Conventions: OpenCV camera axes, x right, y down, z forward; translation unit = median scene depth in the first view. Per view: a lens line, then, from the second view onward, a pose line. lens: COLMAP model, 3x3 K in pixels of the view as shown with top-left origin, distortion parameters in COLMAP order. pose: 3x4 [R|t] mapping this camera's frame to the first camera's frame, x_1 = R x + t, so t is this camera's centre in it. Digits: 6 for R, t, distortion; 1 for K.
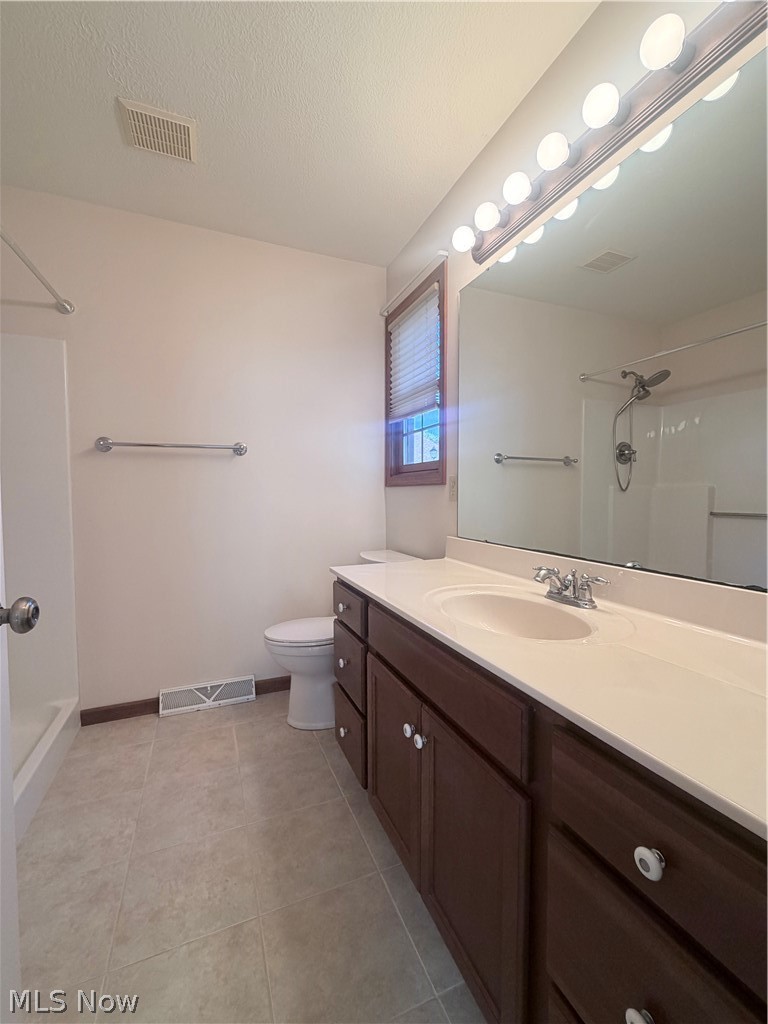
lens RADIAL K [[431.9, 0, 384.0], [0, 431.9, 512.0], [0, 0, 1]] dist [0.000330, 0.000189]
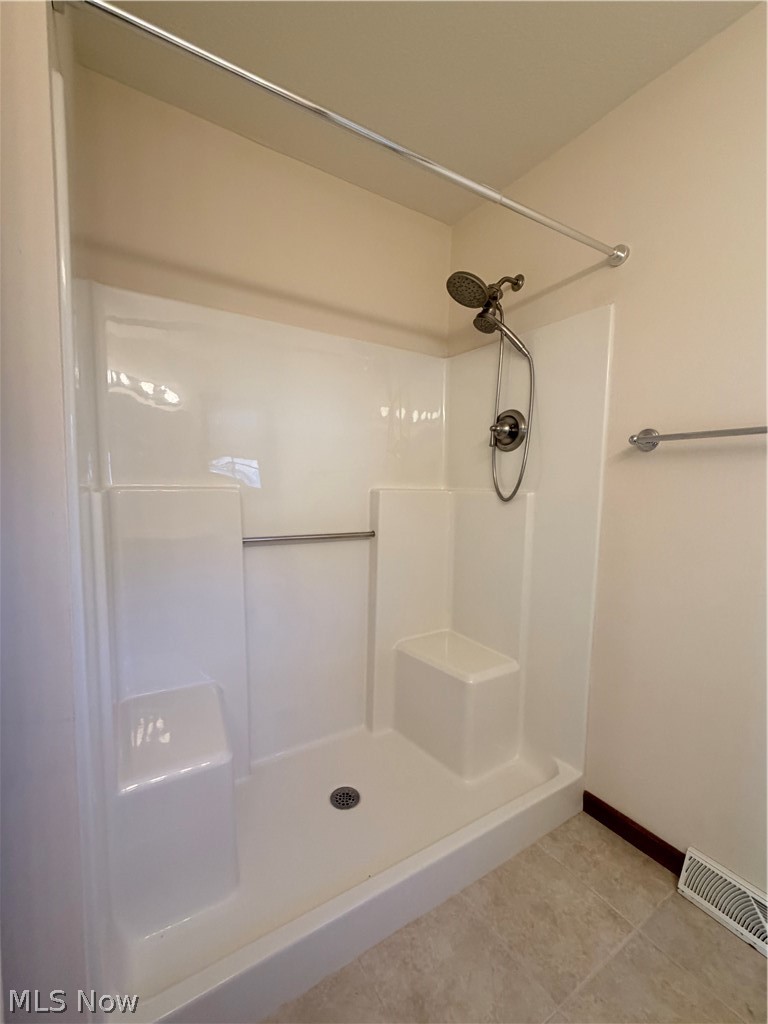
lens RADIAL K [[431.9, 0, 384.0], [0, 431.9, 512.0], [0, 0, 1]] dist [0.000330, 0.000189]
pose [[0.167229, 0.083833, -0.982347, -0.044989], [-0.056684, 0.995548, 0.075310, -0.074704], [0.984287, 0.043090, 0.171236, 0.501812]]
